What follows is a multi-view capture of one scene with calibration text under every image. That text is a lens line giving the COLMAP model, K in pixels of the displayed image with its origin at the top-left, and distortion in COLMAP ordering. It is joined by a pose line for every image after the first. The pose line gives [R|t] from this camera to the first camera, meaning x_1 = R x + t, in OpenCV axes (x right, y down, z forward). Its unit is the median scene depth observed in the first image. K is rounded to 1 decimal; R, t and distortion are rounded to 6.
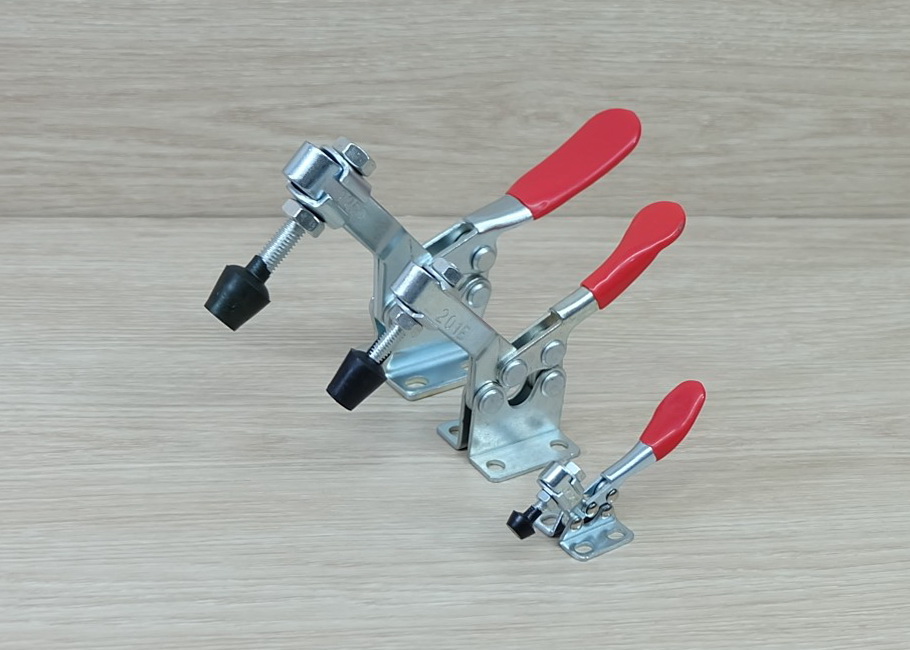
lens RADIAL K [[1650.9, 0, 520.7], [0, 1650.9, 307.6], [0, 0, 1]] dist [-0.070980, 0.000000]
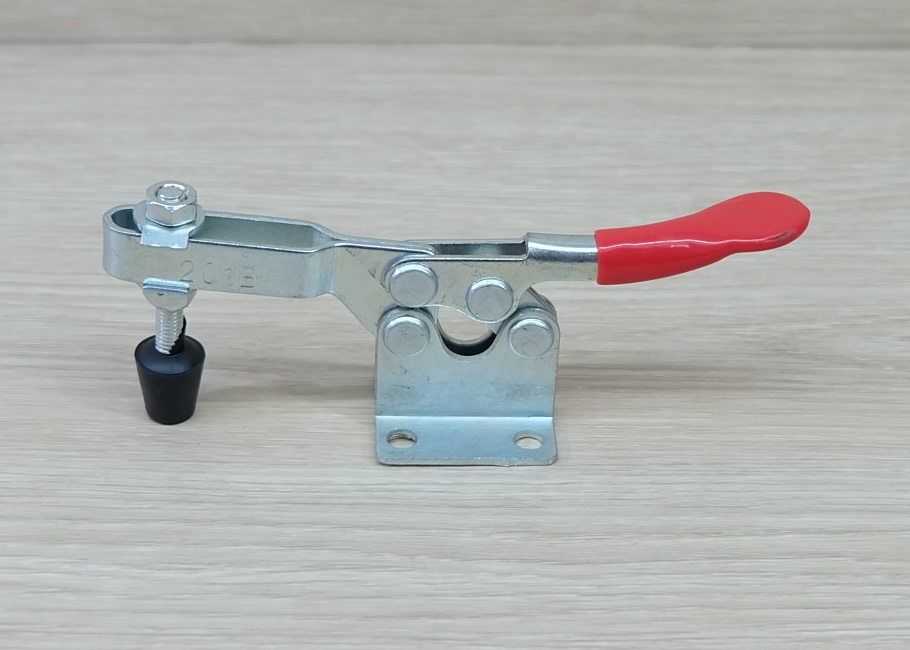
lens RADIAL K [[1650.9, 0, 455.6], [0, 1650.9, 317.5], [0, 0, 1]] dist [-0.070980, 0.000000]
pose [[0.973988, 0.027061, -0.224977, 0.226554], [-0.016245, 0.998628, 0.049787, 0.032330], [0.226016, -0.044838, 0.973091, 0.333105]]
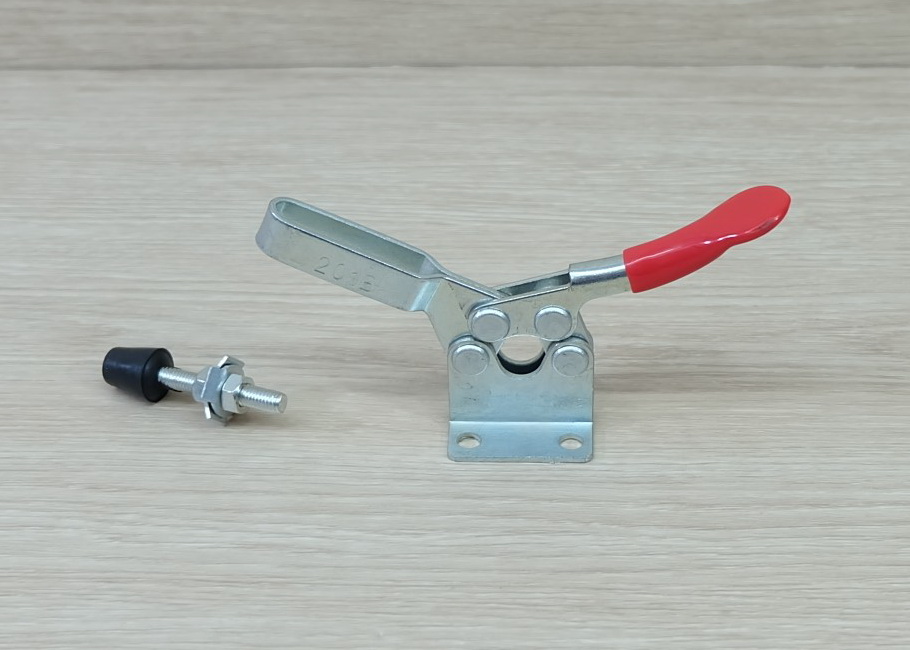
lens RADIAL K [[1650.9, 0, 498.2], [0, 1650.9, 324.4], [0, 0, 1]] dist [-0.070980, 0.000000]
pose [[0.965694, 0.036548, -0.257098, 0.231765], [-0.009811, 0.994475, 0.104516, -0.013463], [0.259497, -0.098408, 0.960717, 0.197050]]
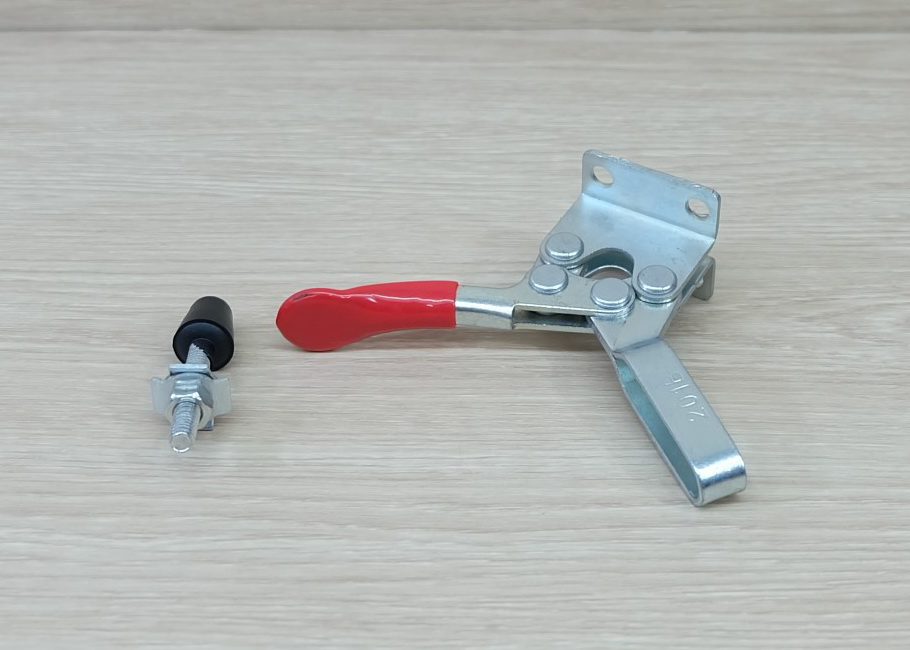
lens RADIAL K [[1650.9, 0, 458.5], [0, 1650.9, 319.0], [0, 0, 1]] dist [-0.070980, 0.000000]
pose [[0.973720, 0.032987, -0.225347, 0.264751], [-0.011849, 0.995453, 0.094519, 0.006829], [0.227440, -0.089365, 0.969683, 0.286195]]
